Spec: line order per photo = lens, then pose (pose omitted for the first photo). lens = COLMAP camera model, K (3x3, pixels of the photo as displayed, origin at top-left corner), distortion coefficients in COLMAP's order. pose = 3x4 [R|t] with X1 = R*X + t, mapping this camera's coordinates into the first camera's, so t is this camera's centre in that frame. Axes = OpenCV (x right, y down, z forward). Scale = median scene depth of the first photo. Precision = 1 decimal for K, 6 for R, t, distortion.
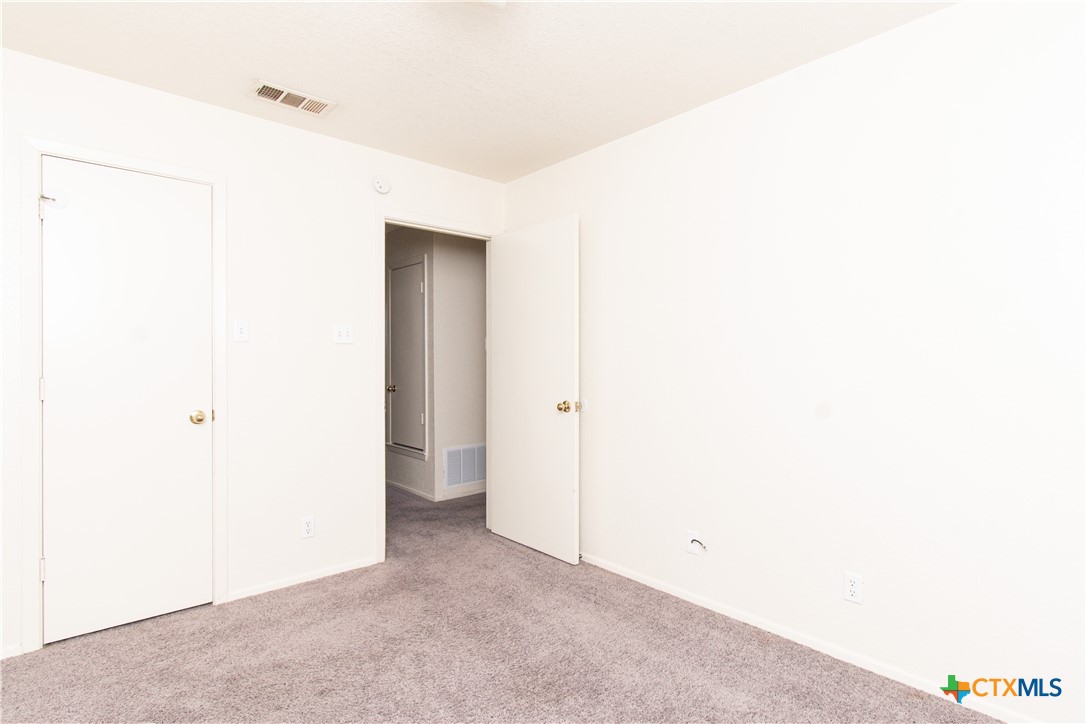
lens RADIAL K [[536.6, 0, 548.4], [0, 536.6, 364.4], [0, 0, 1]] dist [0.000501, 0.000046]
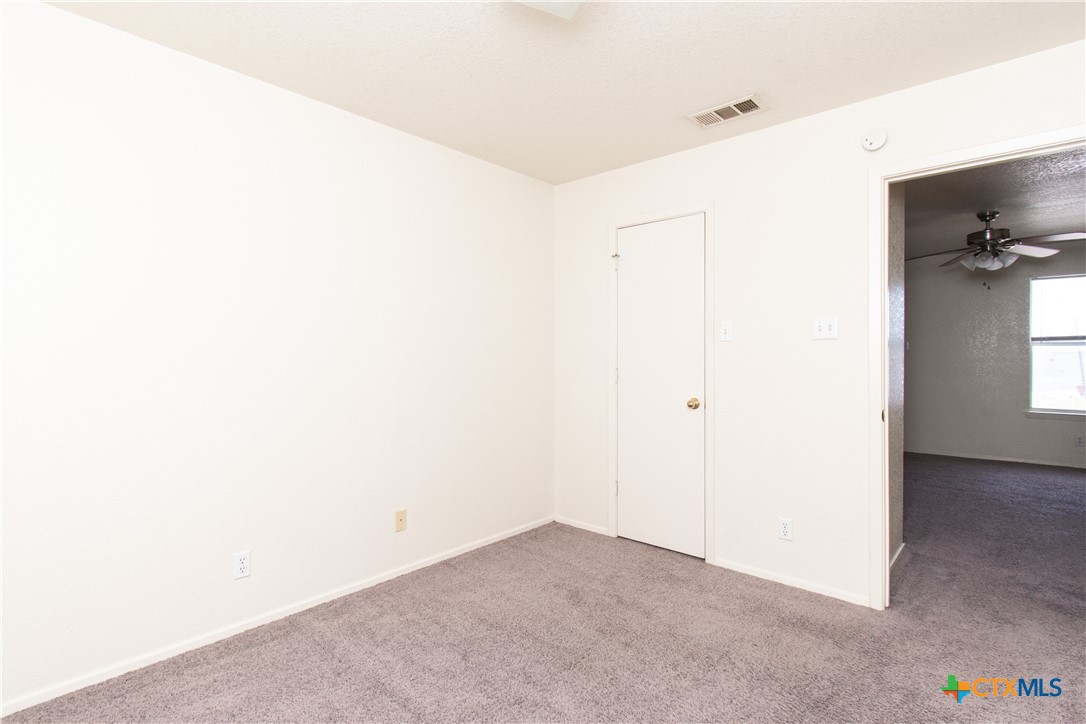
lens RADIAL K [[536.6, 0, 548.2], [0, 536.6, 357.4], [0, 0, 1]] dist [0.000501, 0.000046]
pose [[0.116897, 0.002249, -0.993141, 0.508171], [-0.004886, 0.999987, 0.001690, -0.008242], [0.993132, 0.004655, 0.116907, 0.494180]]
